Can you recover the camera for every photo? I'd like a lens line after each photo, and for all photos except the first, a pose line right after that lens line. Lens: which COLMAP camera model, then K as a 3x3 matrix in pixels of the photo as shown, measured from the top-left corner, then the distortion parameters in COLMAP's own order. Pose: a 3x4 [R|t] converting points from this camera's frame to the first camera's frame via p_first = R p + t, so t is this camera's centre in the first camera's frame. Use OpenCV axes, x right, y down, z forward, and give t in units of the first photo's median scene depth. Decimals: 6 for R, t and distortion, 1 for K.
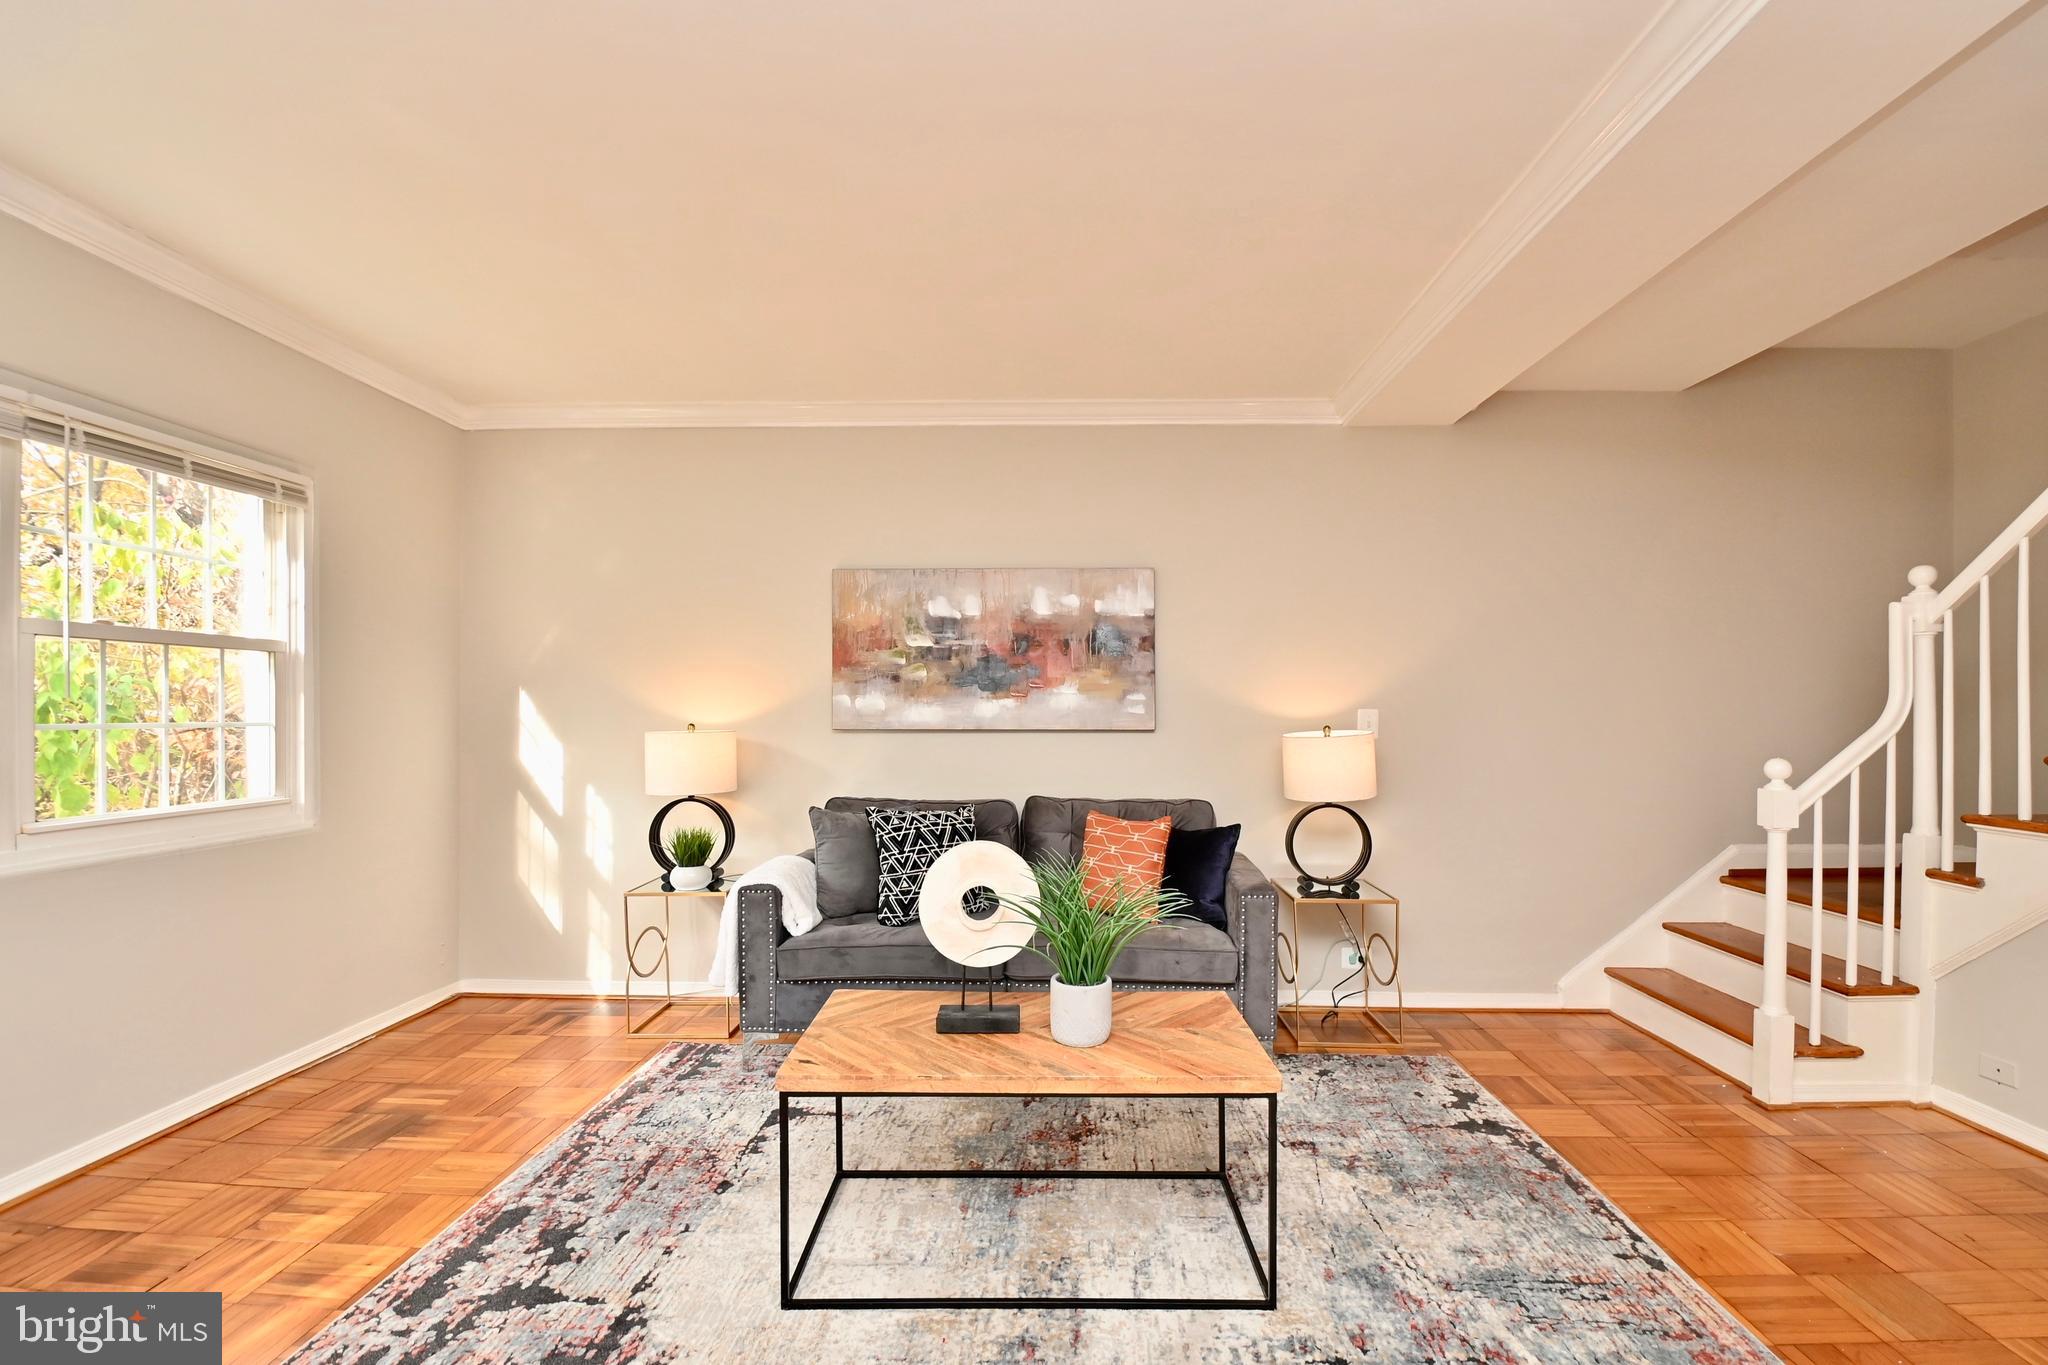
lens RADIAL K [[897.1, 0, 1041.6], [0, 897.1, 713.2], [0, 0, 1]] dist [0.015982, -0.023341]
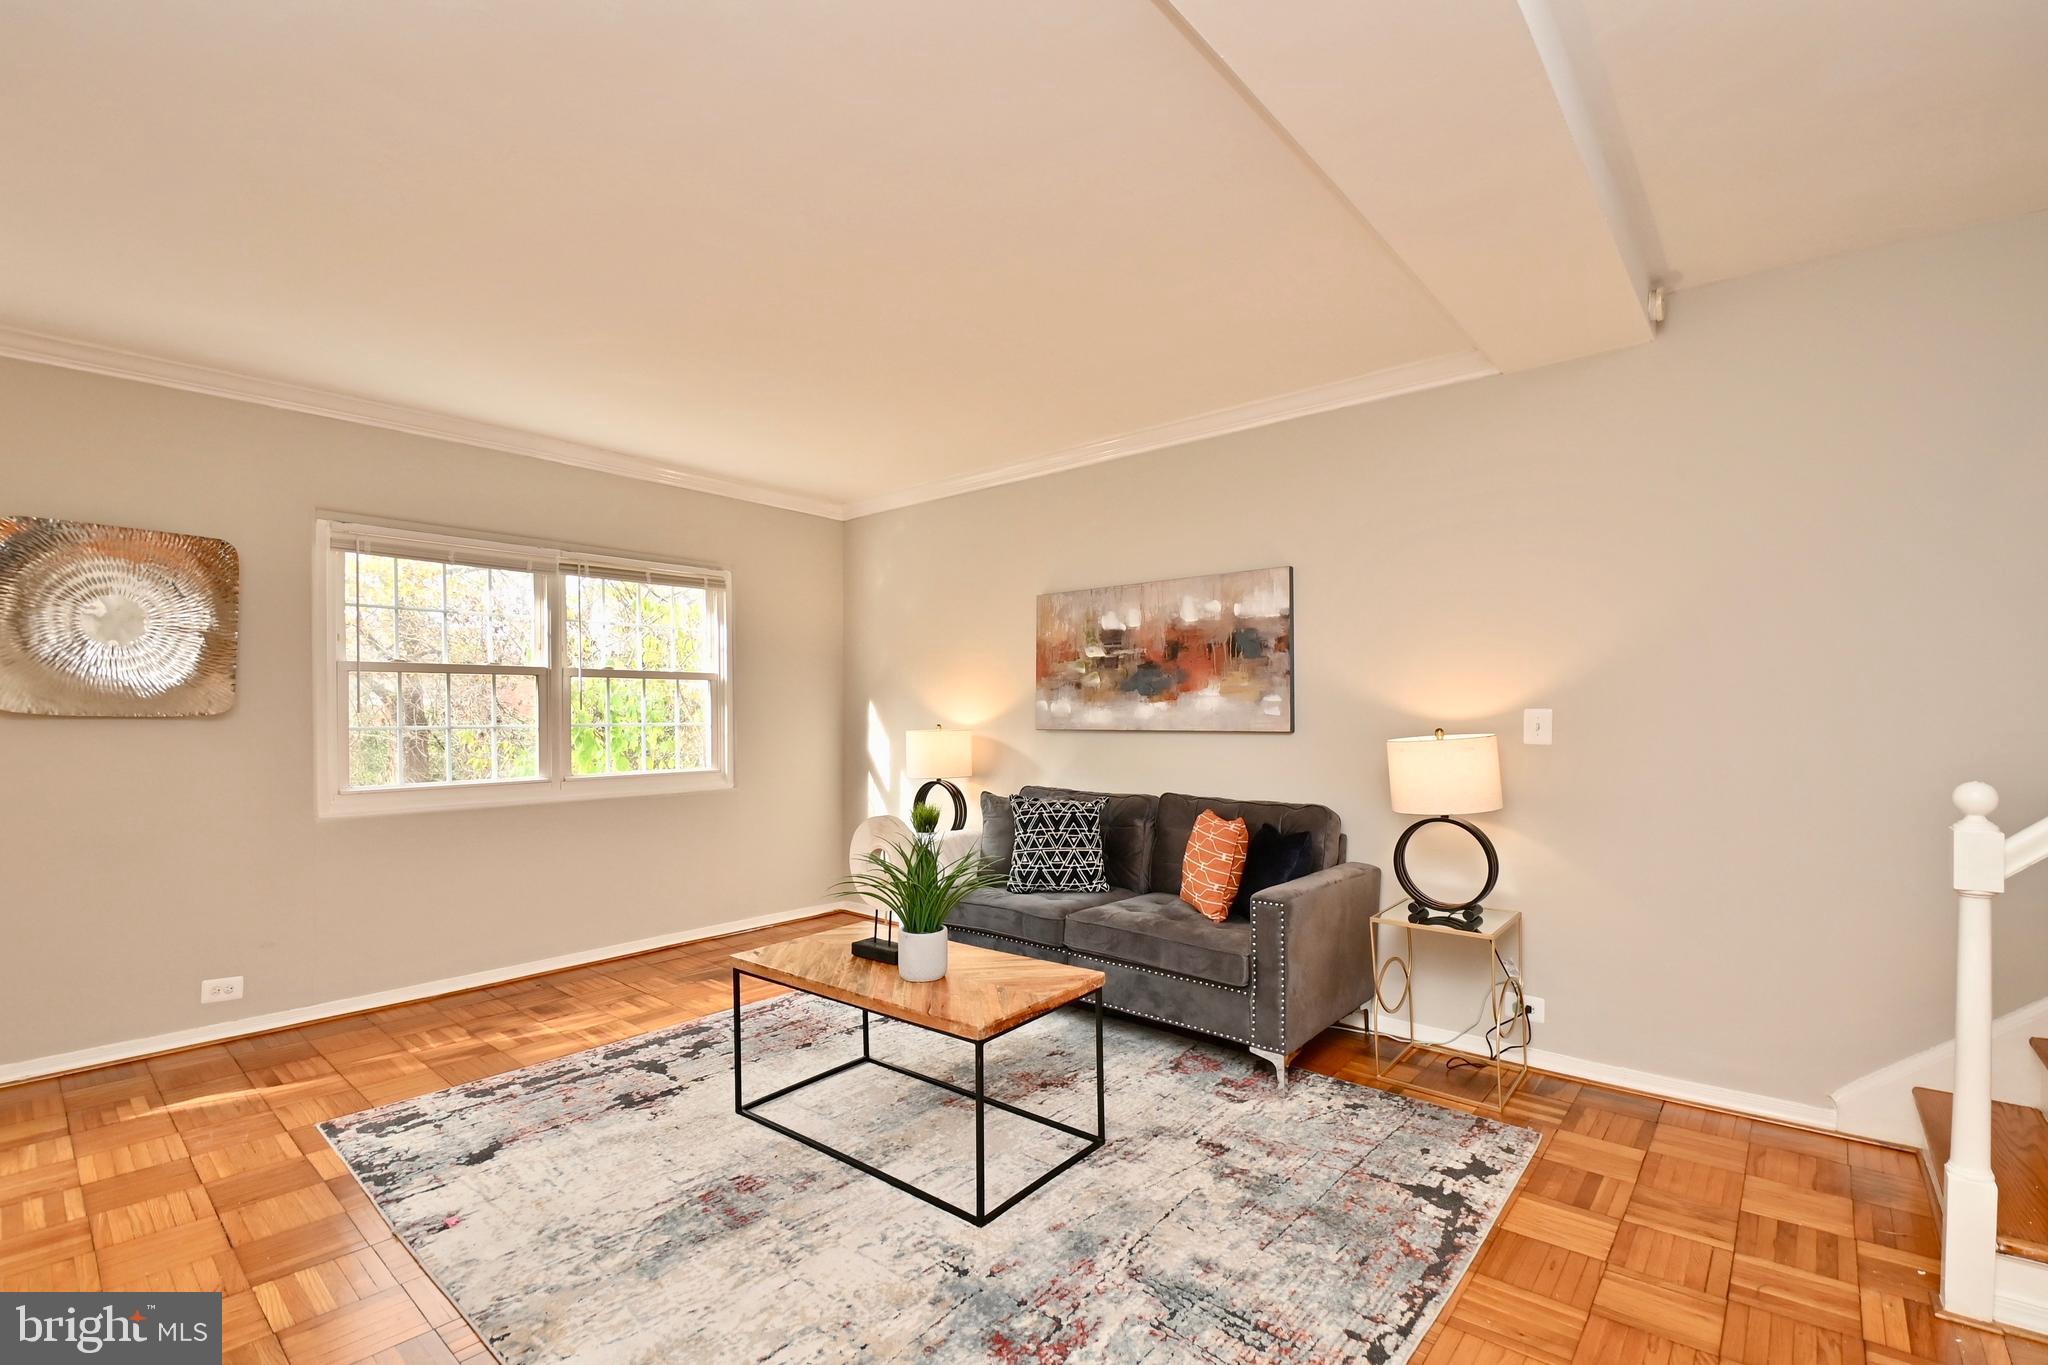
lens RADIAL K [[897.1, 0, 1041.6], [0, 897.1, 713.2], [0, 0, 1]] dist [0.015982, -0.023341]
pose [[0.784611, -0.005796, -0.619961, 0.597905], [0.004371, 0.999983, -0.003817, 0.000951], [0.619973, 0.000286, 0.784623, 0.076633]]
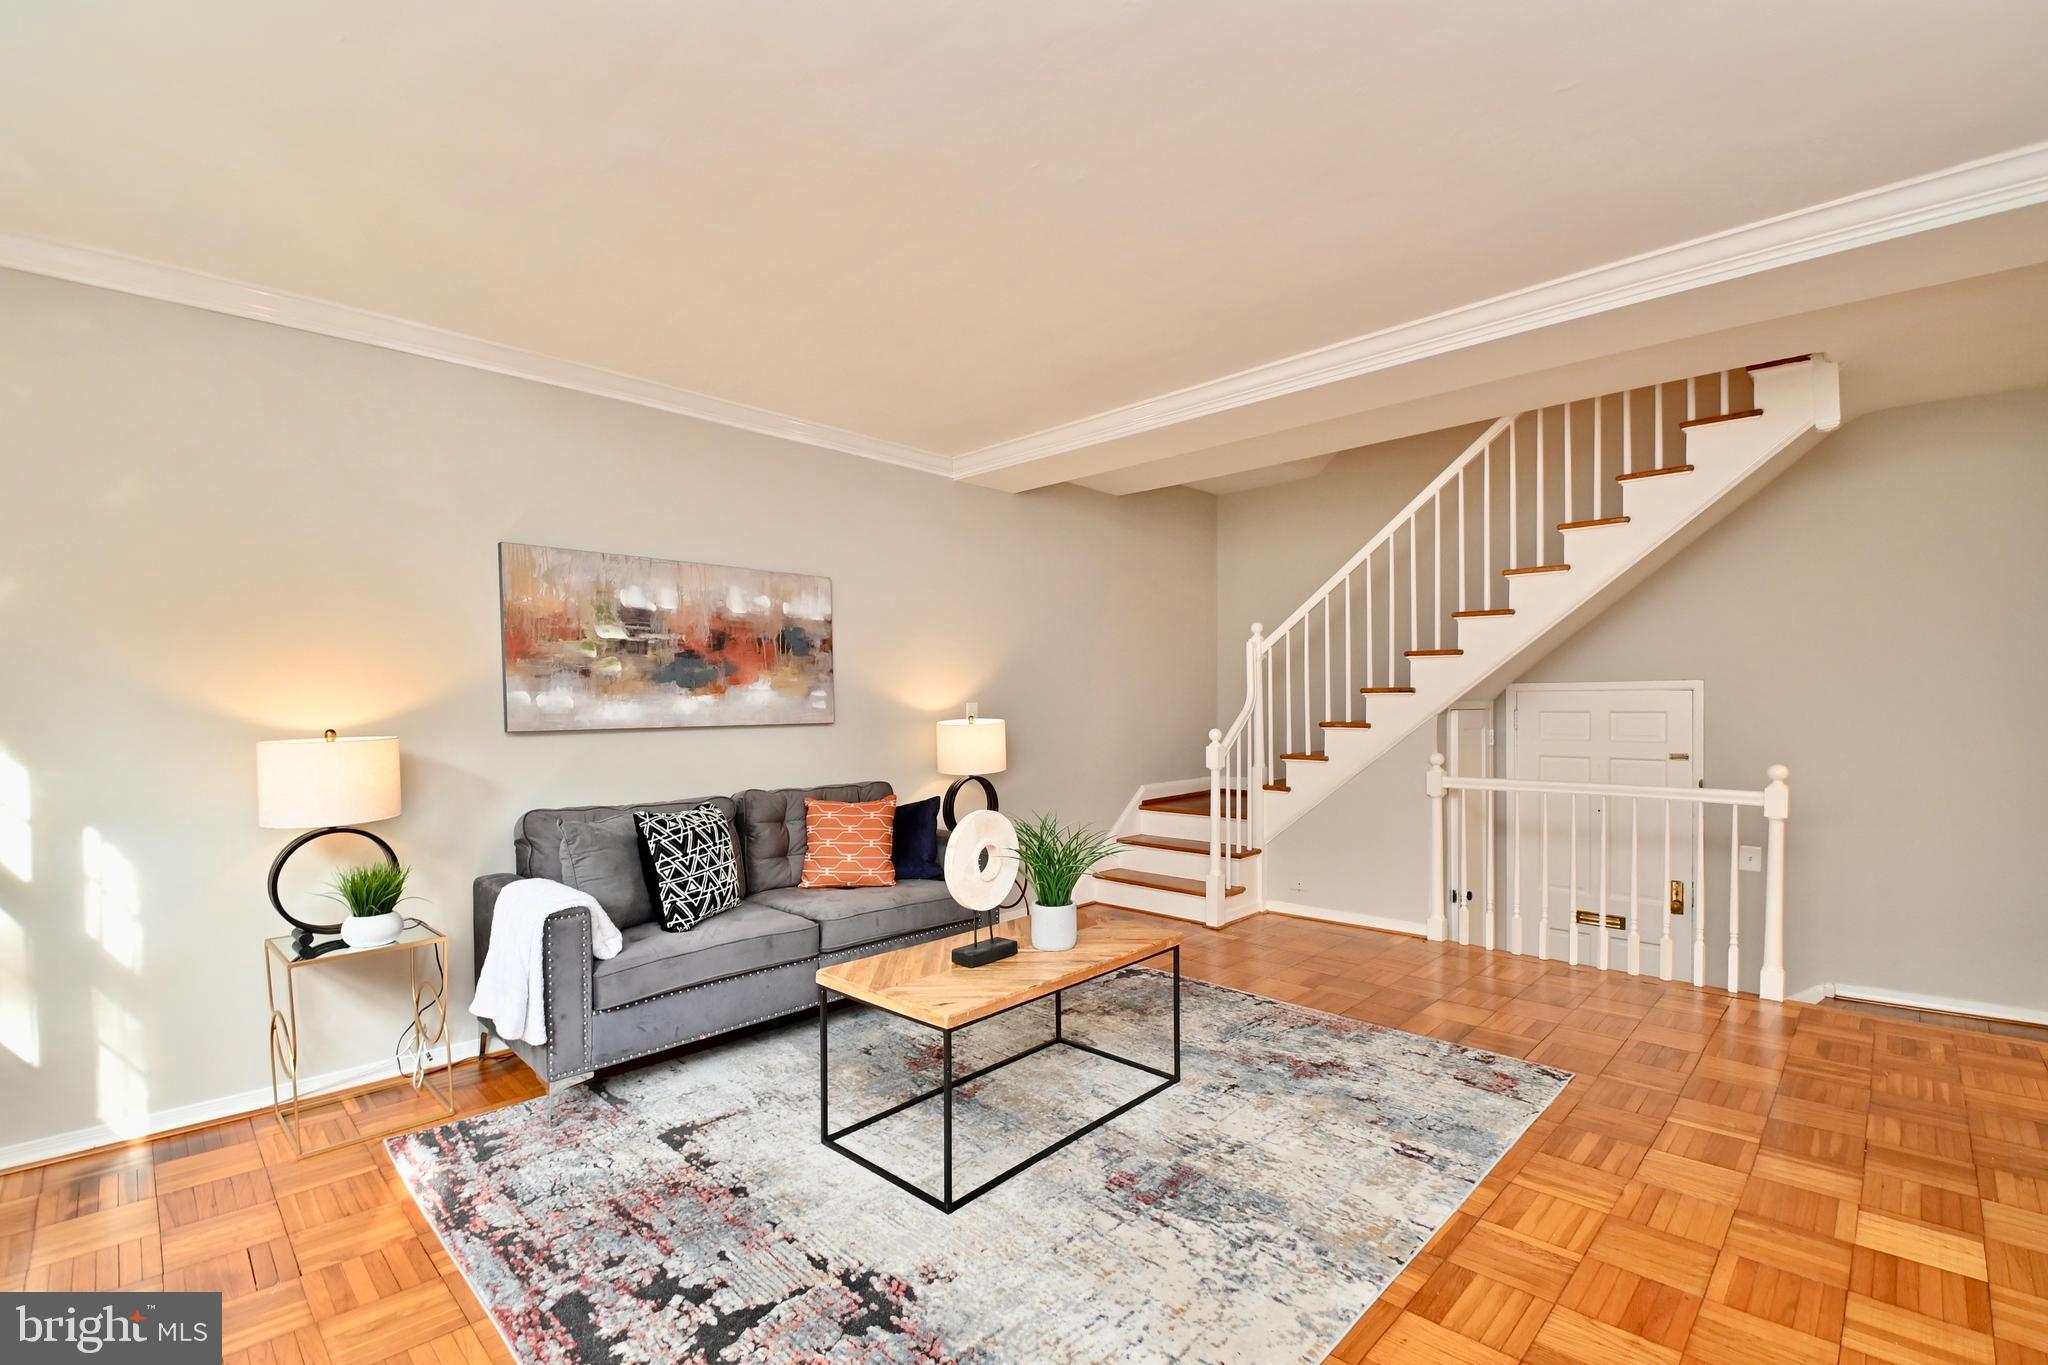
lens RADIAL K [[897.1, 0, 1041.6], [0, 897.1, 713.2], [0, 0, 1]] dist [0.015982, -0.023341]
pose [[0.671928, -0.017505, 0.740410, -0.607441], [0.013047, 0.999845, 0.011799, -0.003661], [-0.740502, 0.001732, 0.672052, 0.065351]]
